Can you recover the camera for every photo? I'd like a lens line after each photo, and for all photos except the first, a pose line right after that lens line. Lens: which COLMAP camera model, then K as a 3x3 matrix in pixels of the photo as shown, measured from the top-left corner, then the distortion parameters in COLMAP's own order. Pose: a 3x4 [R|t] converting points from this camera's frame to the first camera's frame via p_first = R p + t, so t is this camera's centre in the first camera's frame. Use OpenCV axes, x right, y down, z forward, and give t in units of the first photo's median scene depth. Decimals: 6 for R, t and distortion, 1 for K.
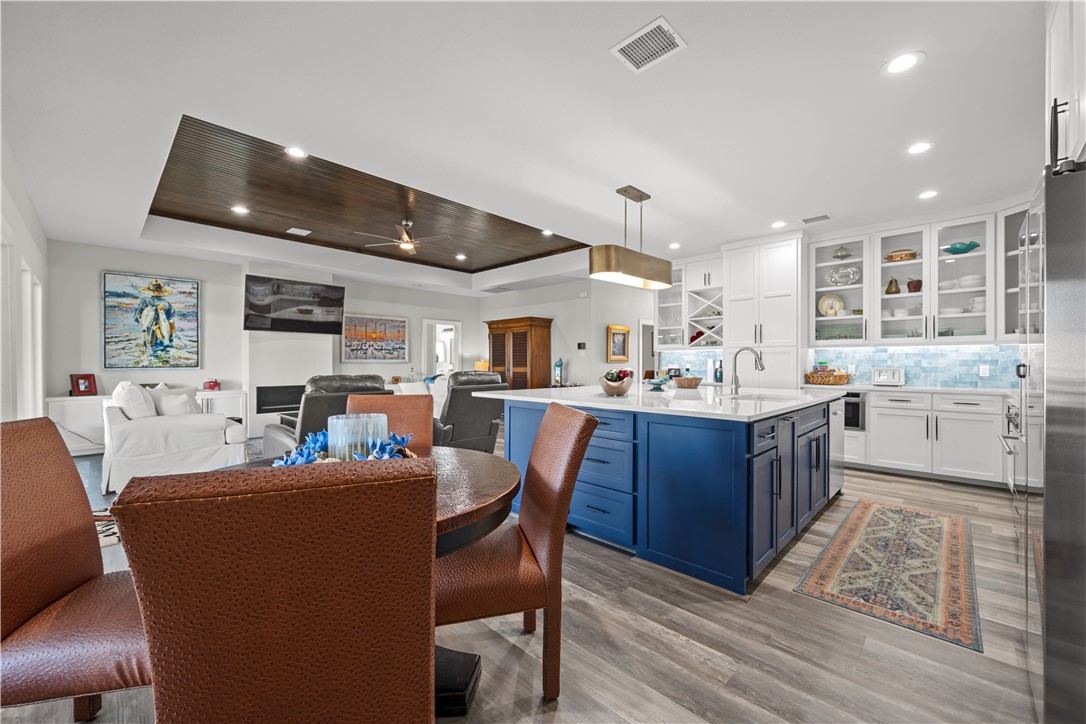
lens RADIAL K [[432.6, 0, 560.5], [0, 432.6, 363.7], [0, 0, 1]] dist [-0.003648, 0.000604]
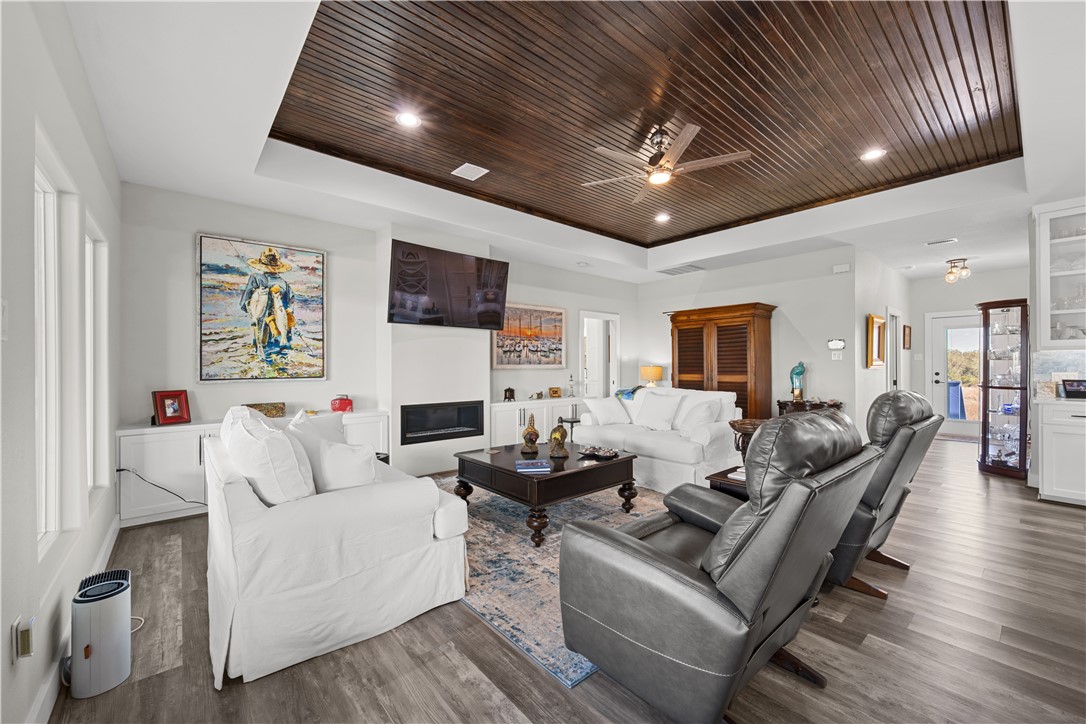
lens RADIAL K [[432.6, 0, 560.2], [0, 432.6, 362.9], [0, 0, 1]] dist [-0.003648, 0.000604]
pose [[0.995290, -0.002657, -0.096911, -0.435637], [0.001954, 0.999971, -0.007349, -0.010412], [0.096928, 0.007125, 0.995266, 0.387506]]
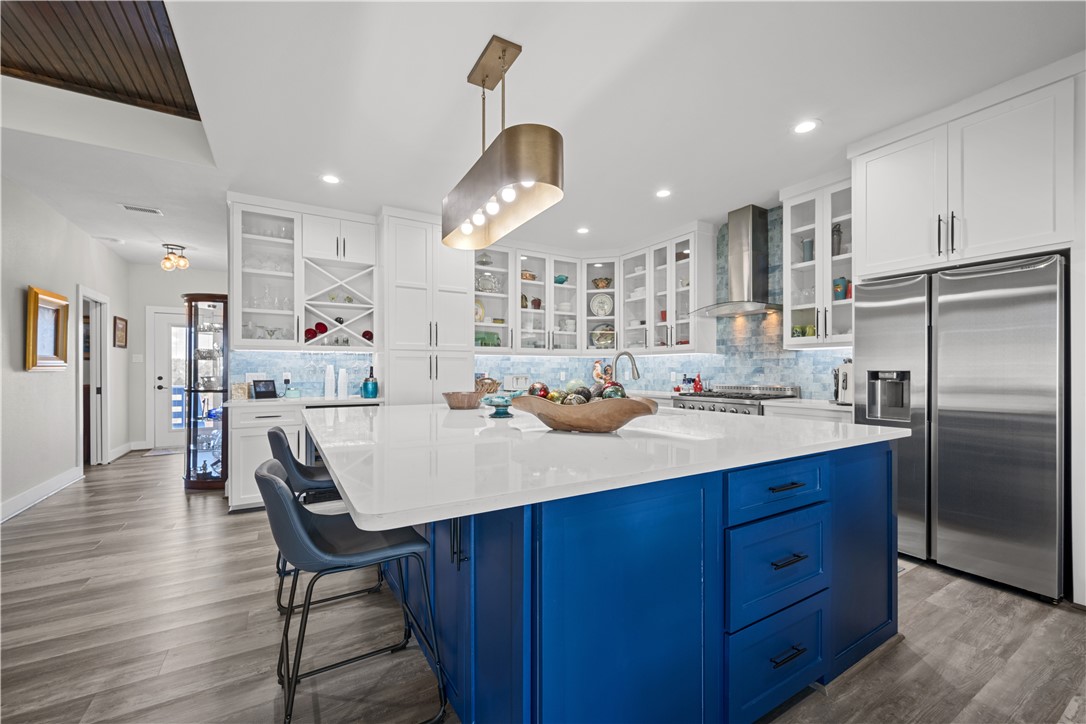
lens RADIAL K [[432.6, 0, 542.1], [0, 432.6, 374.2], [0, 0, 1]] dist [-0.003648, 0.000604]
pose [[0.282650, -0.008994, 0.959181, -0.226873], [0.003022, 0.999959, 0.008486, -0.001333], [-0.959218, 0.000500, 0.282666, 0.525628]]
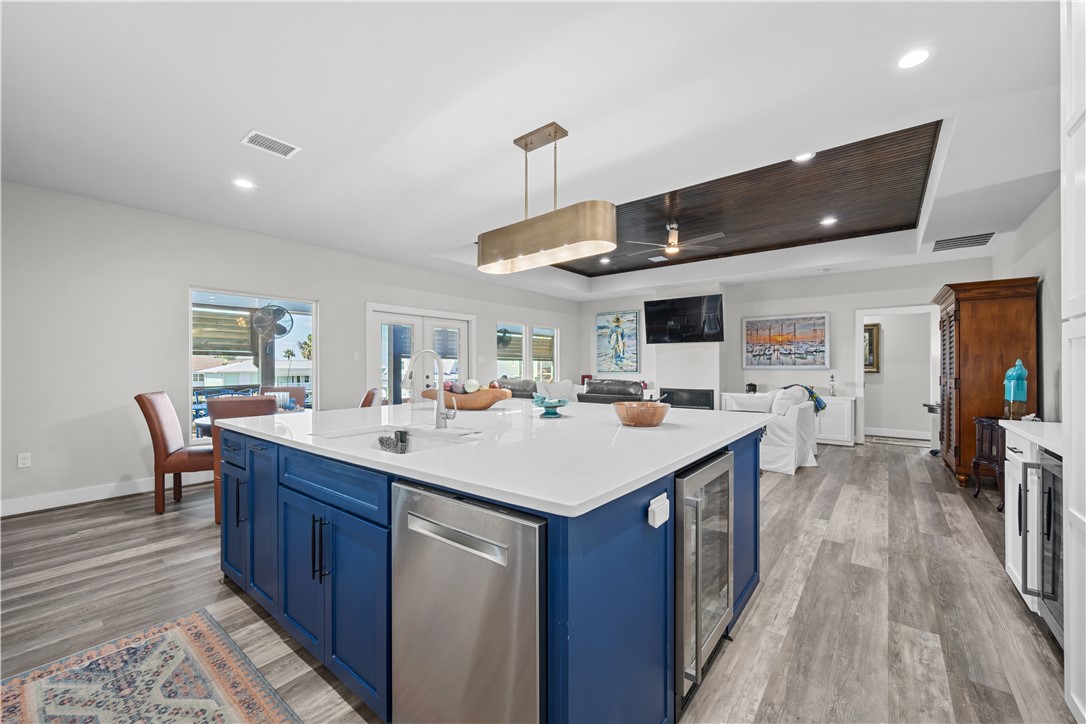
lens RADIAL K [[432.6, 0, 540.6], [0, 432.6, 365.1], [0, 0, 1]] dist [-0.003648, 0.000604]
pose [[0.072580, -0.004746, -0.997351, 0.589797], [-0.002115, 0.999986, -0.004913, -0.007544], [0.997360, 0.002466, 0.072569, 0.634719]]
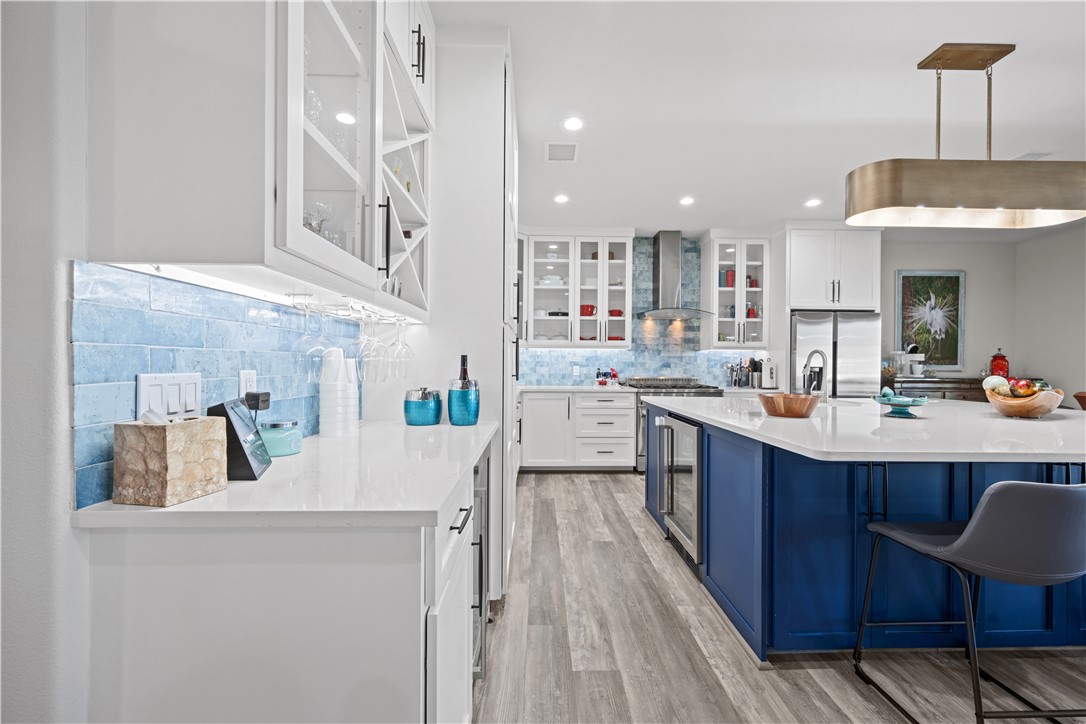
lens RADIAL K [[432.6, 0, 544.9], [0, 432.6, 364.3], [0, 0, 1]] dist [-0.003648, 0.000604]
pose [[-0.690316, -0.004752, 0.723492, 0.093009], [-0.005505, 0.999984, 0.001315, -0.002239], [-0.723487, -0.003075, -0.690331, 1.170001]]
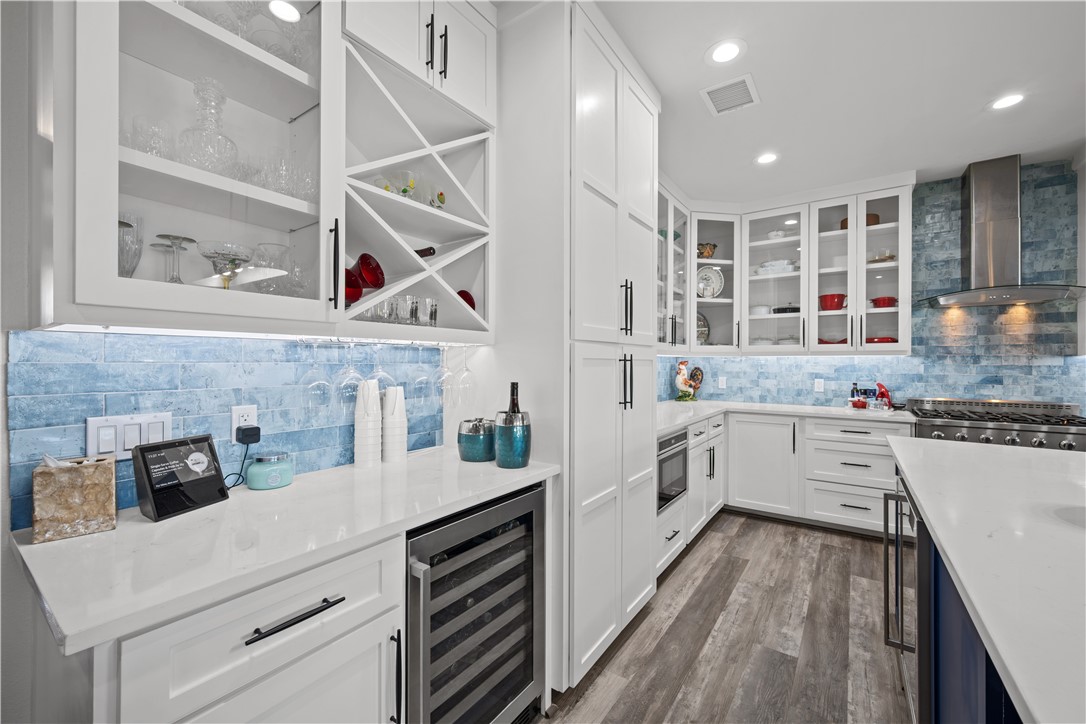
lens RADIAL K [[432.6, 0, 545.5], [0, 432.6, 362.3], [0, 0, 1]] dist [-0.003648, 0.000604]
pose [[-0.128014, 0.001775, 0.991771, 0.098676], [-0.001666, 0.999997, -0.002005, -0.020645], [-0.991771, -0.001909, -0.128011, 1.004295]]
